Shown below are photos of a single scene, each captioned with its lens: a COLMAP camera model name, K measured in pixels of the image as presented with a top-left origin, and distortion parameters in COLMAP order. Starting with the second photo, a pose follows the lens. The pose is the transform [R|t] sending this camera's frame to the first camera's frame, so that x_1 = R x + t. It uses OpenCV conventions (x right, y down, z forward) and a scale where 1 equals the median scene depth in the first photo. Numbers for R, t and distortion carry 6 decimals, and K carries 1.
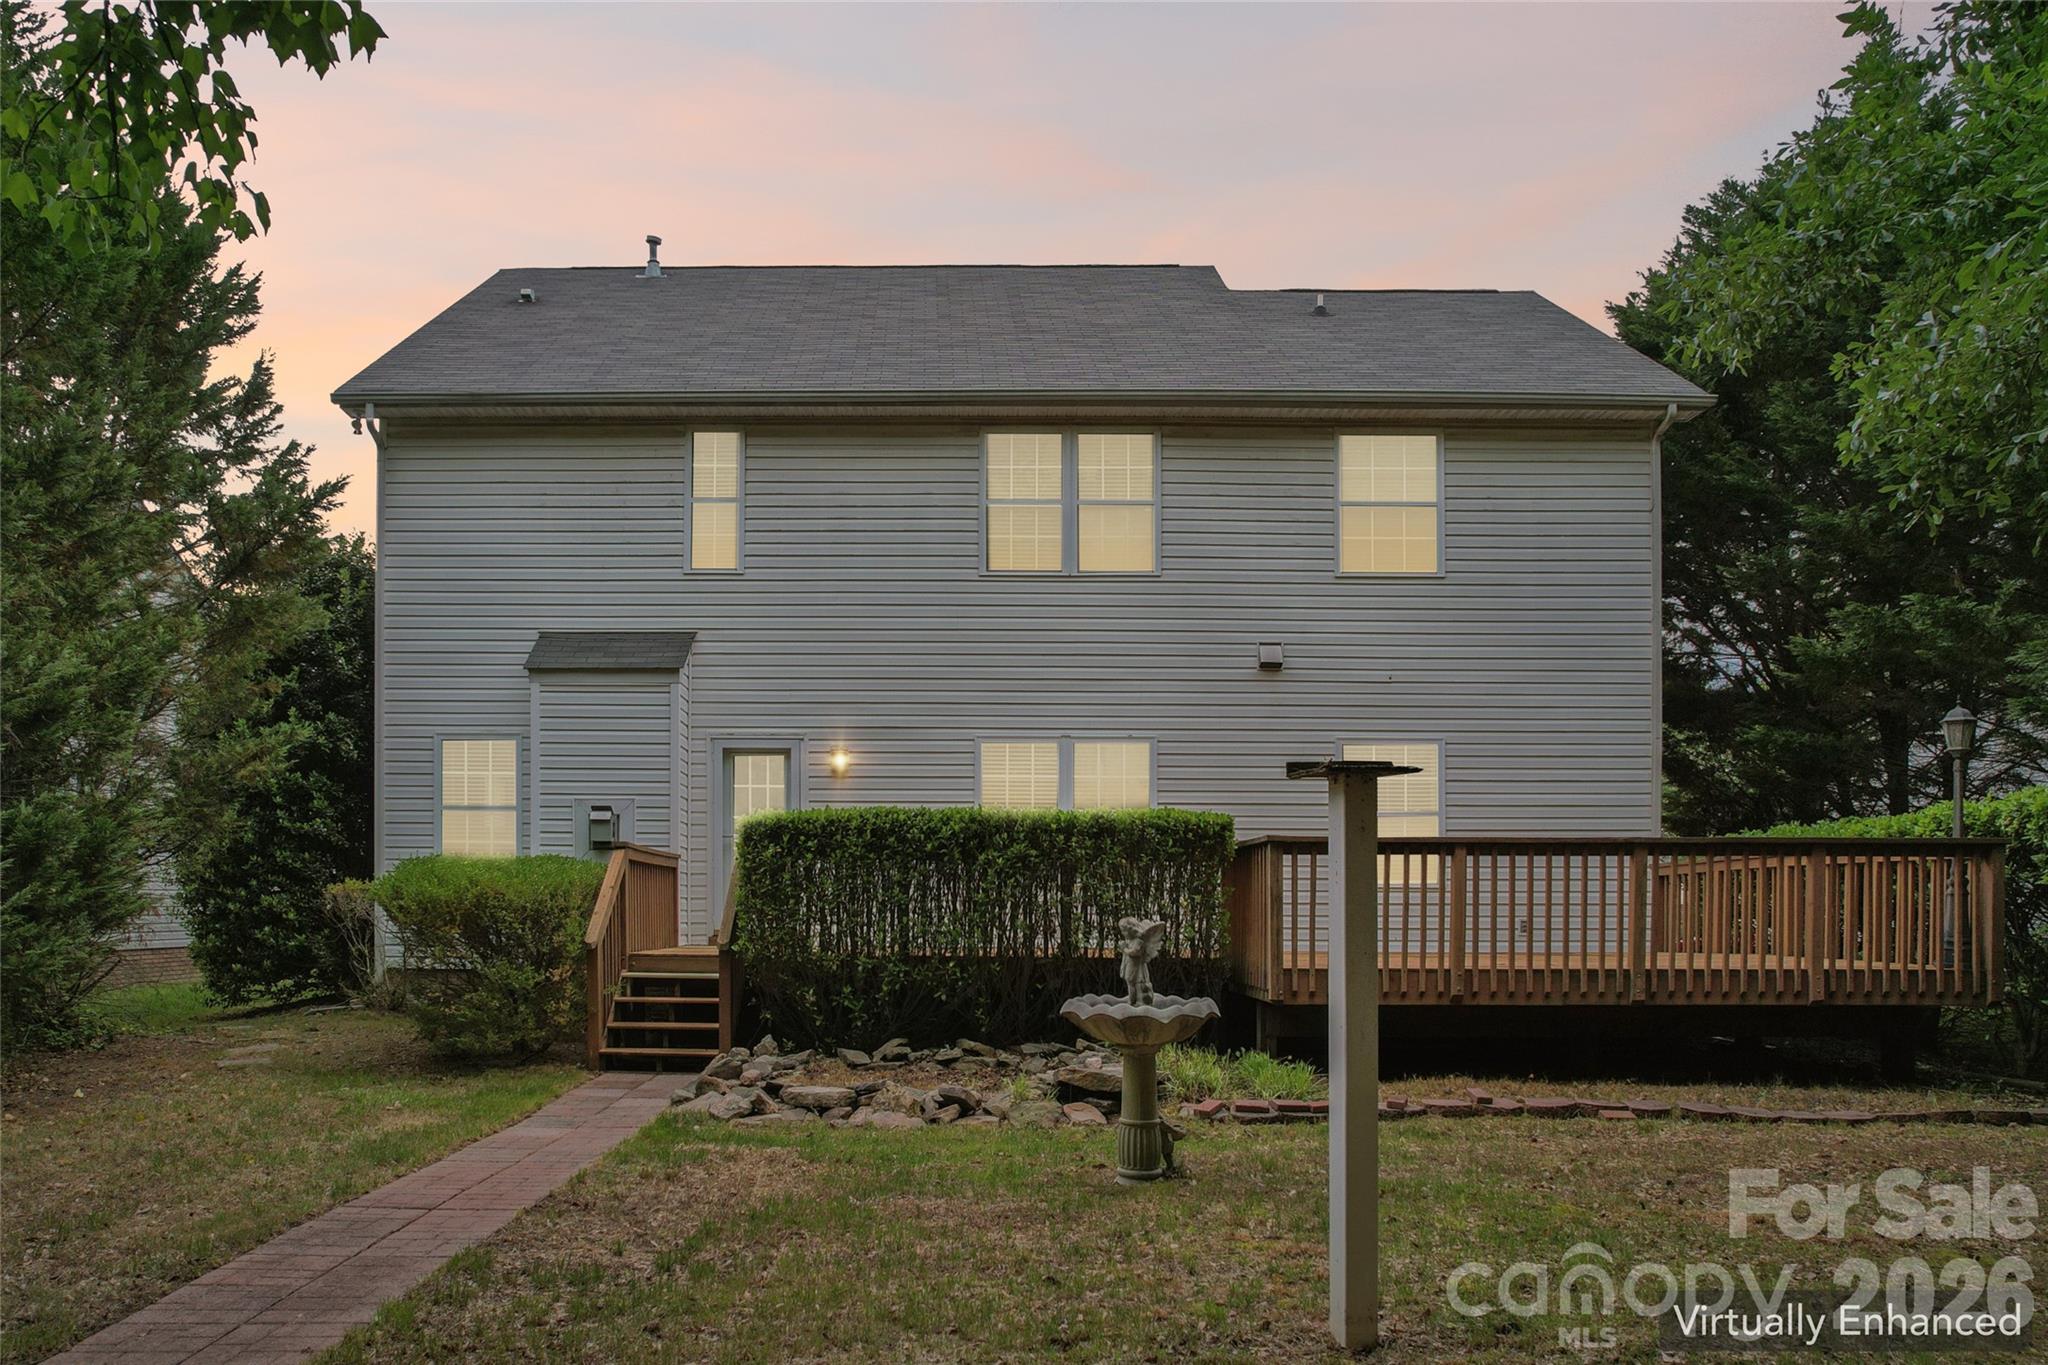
lens RADIAL K [[1204.7, 0, 1024.4], [0, 1204.7, 642.4], [0, 0, 1]] dist [-0.026288, -0.001541]
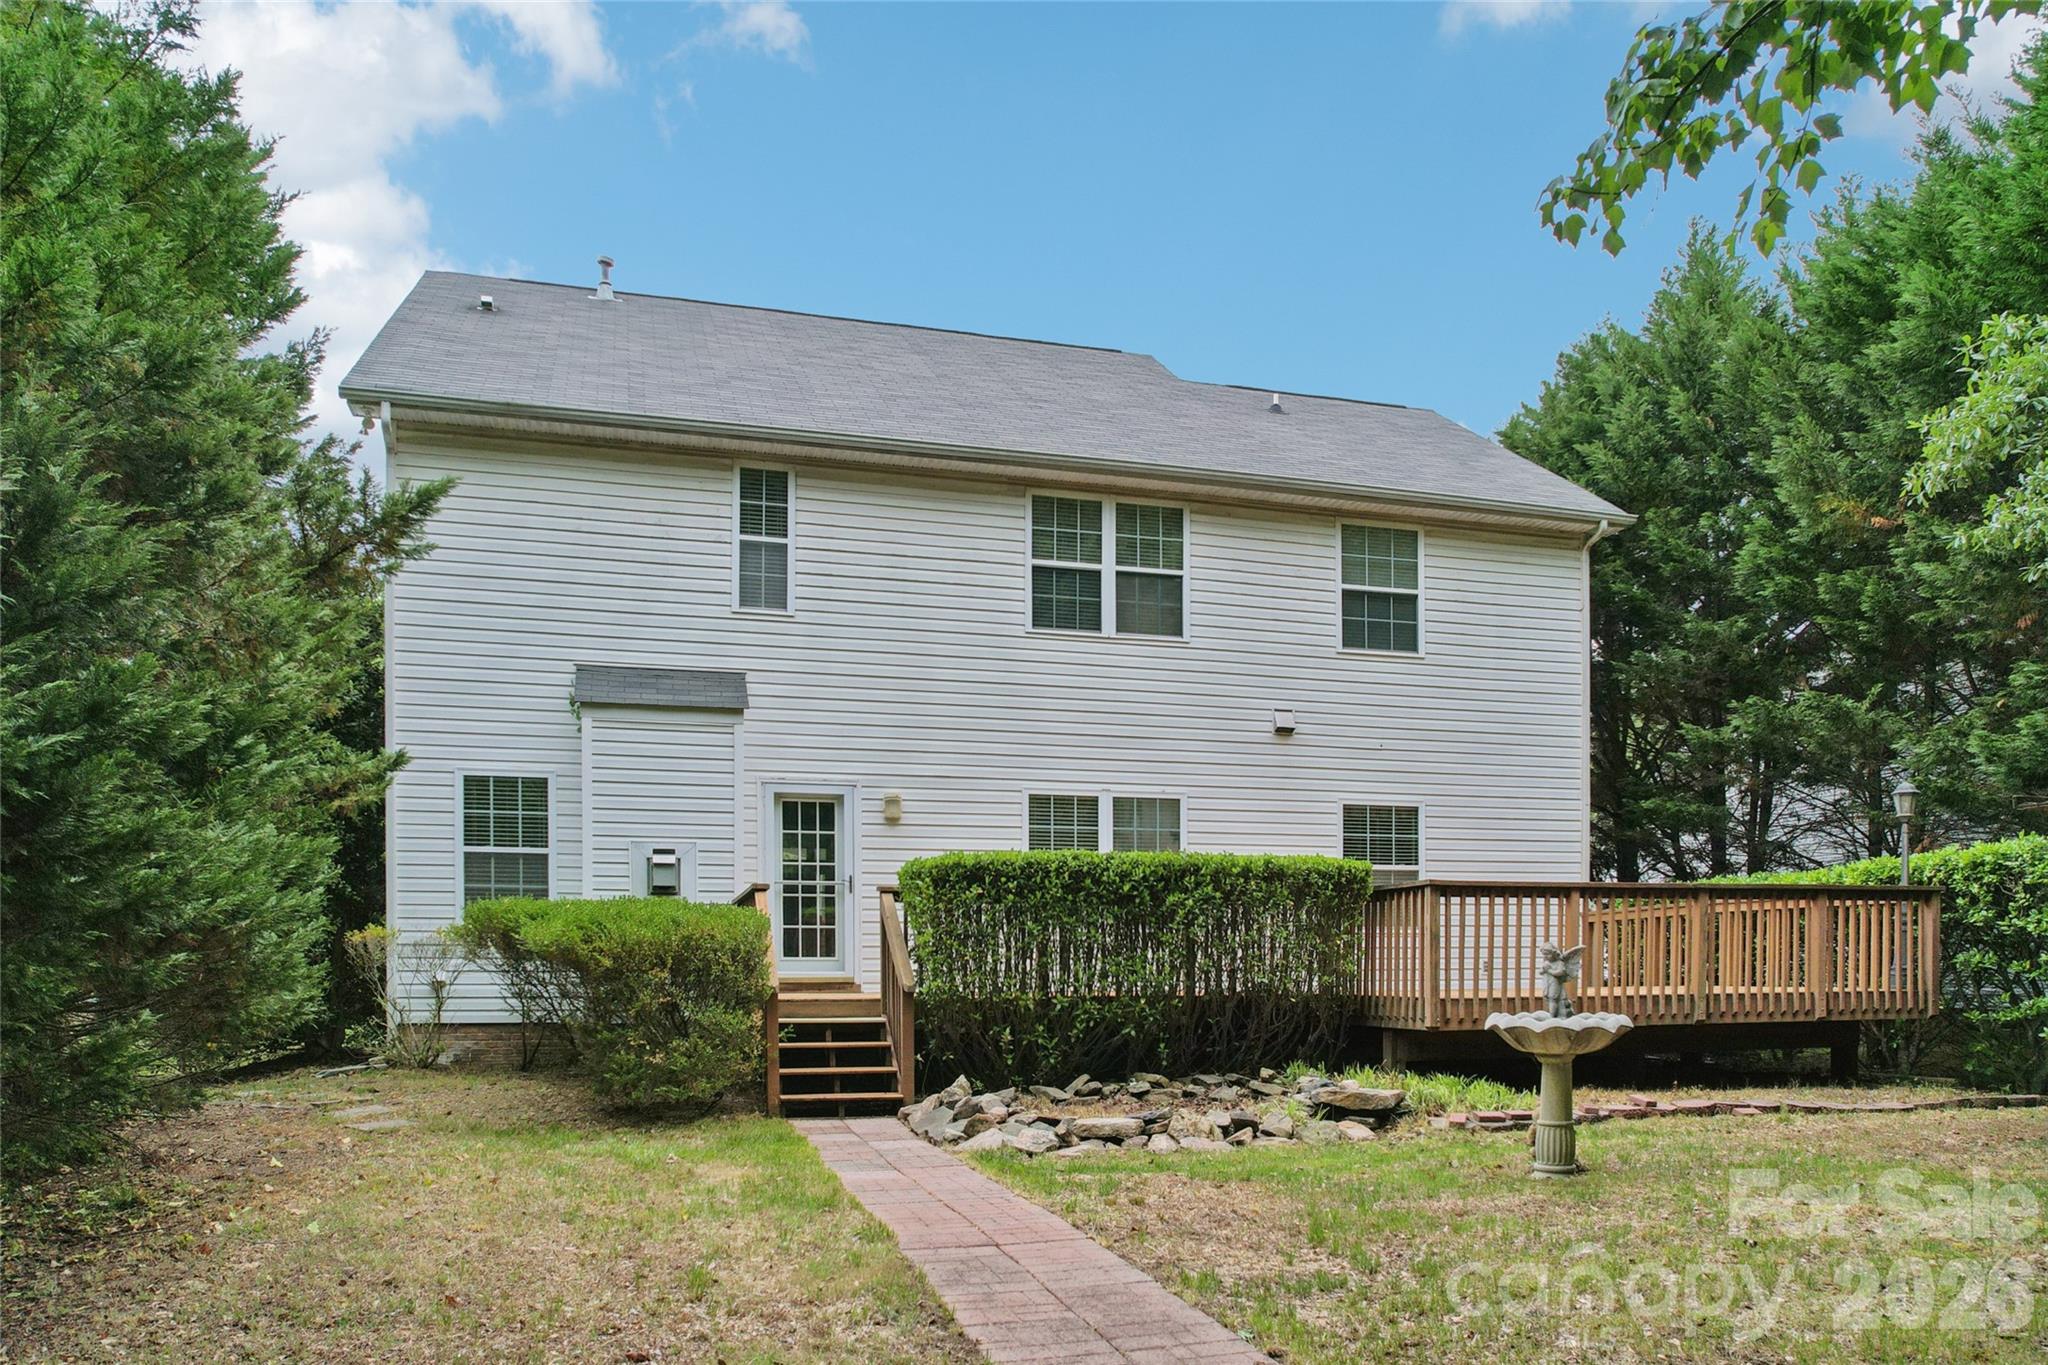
lens RADIAL K [[1173.1, 0, 1001.4], [0, 1173.1, 716.6], [0, 0, 1]] dist [-0.029771, 0.001802]
pose [[0.969977, 0.041866, 0.239567, -0.428941], [-0.043108, 0.999070, -0.000055, 0.025908], [-0.239346, -0.010274, 0.970880, 0.044496]]
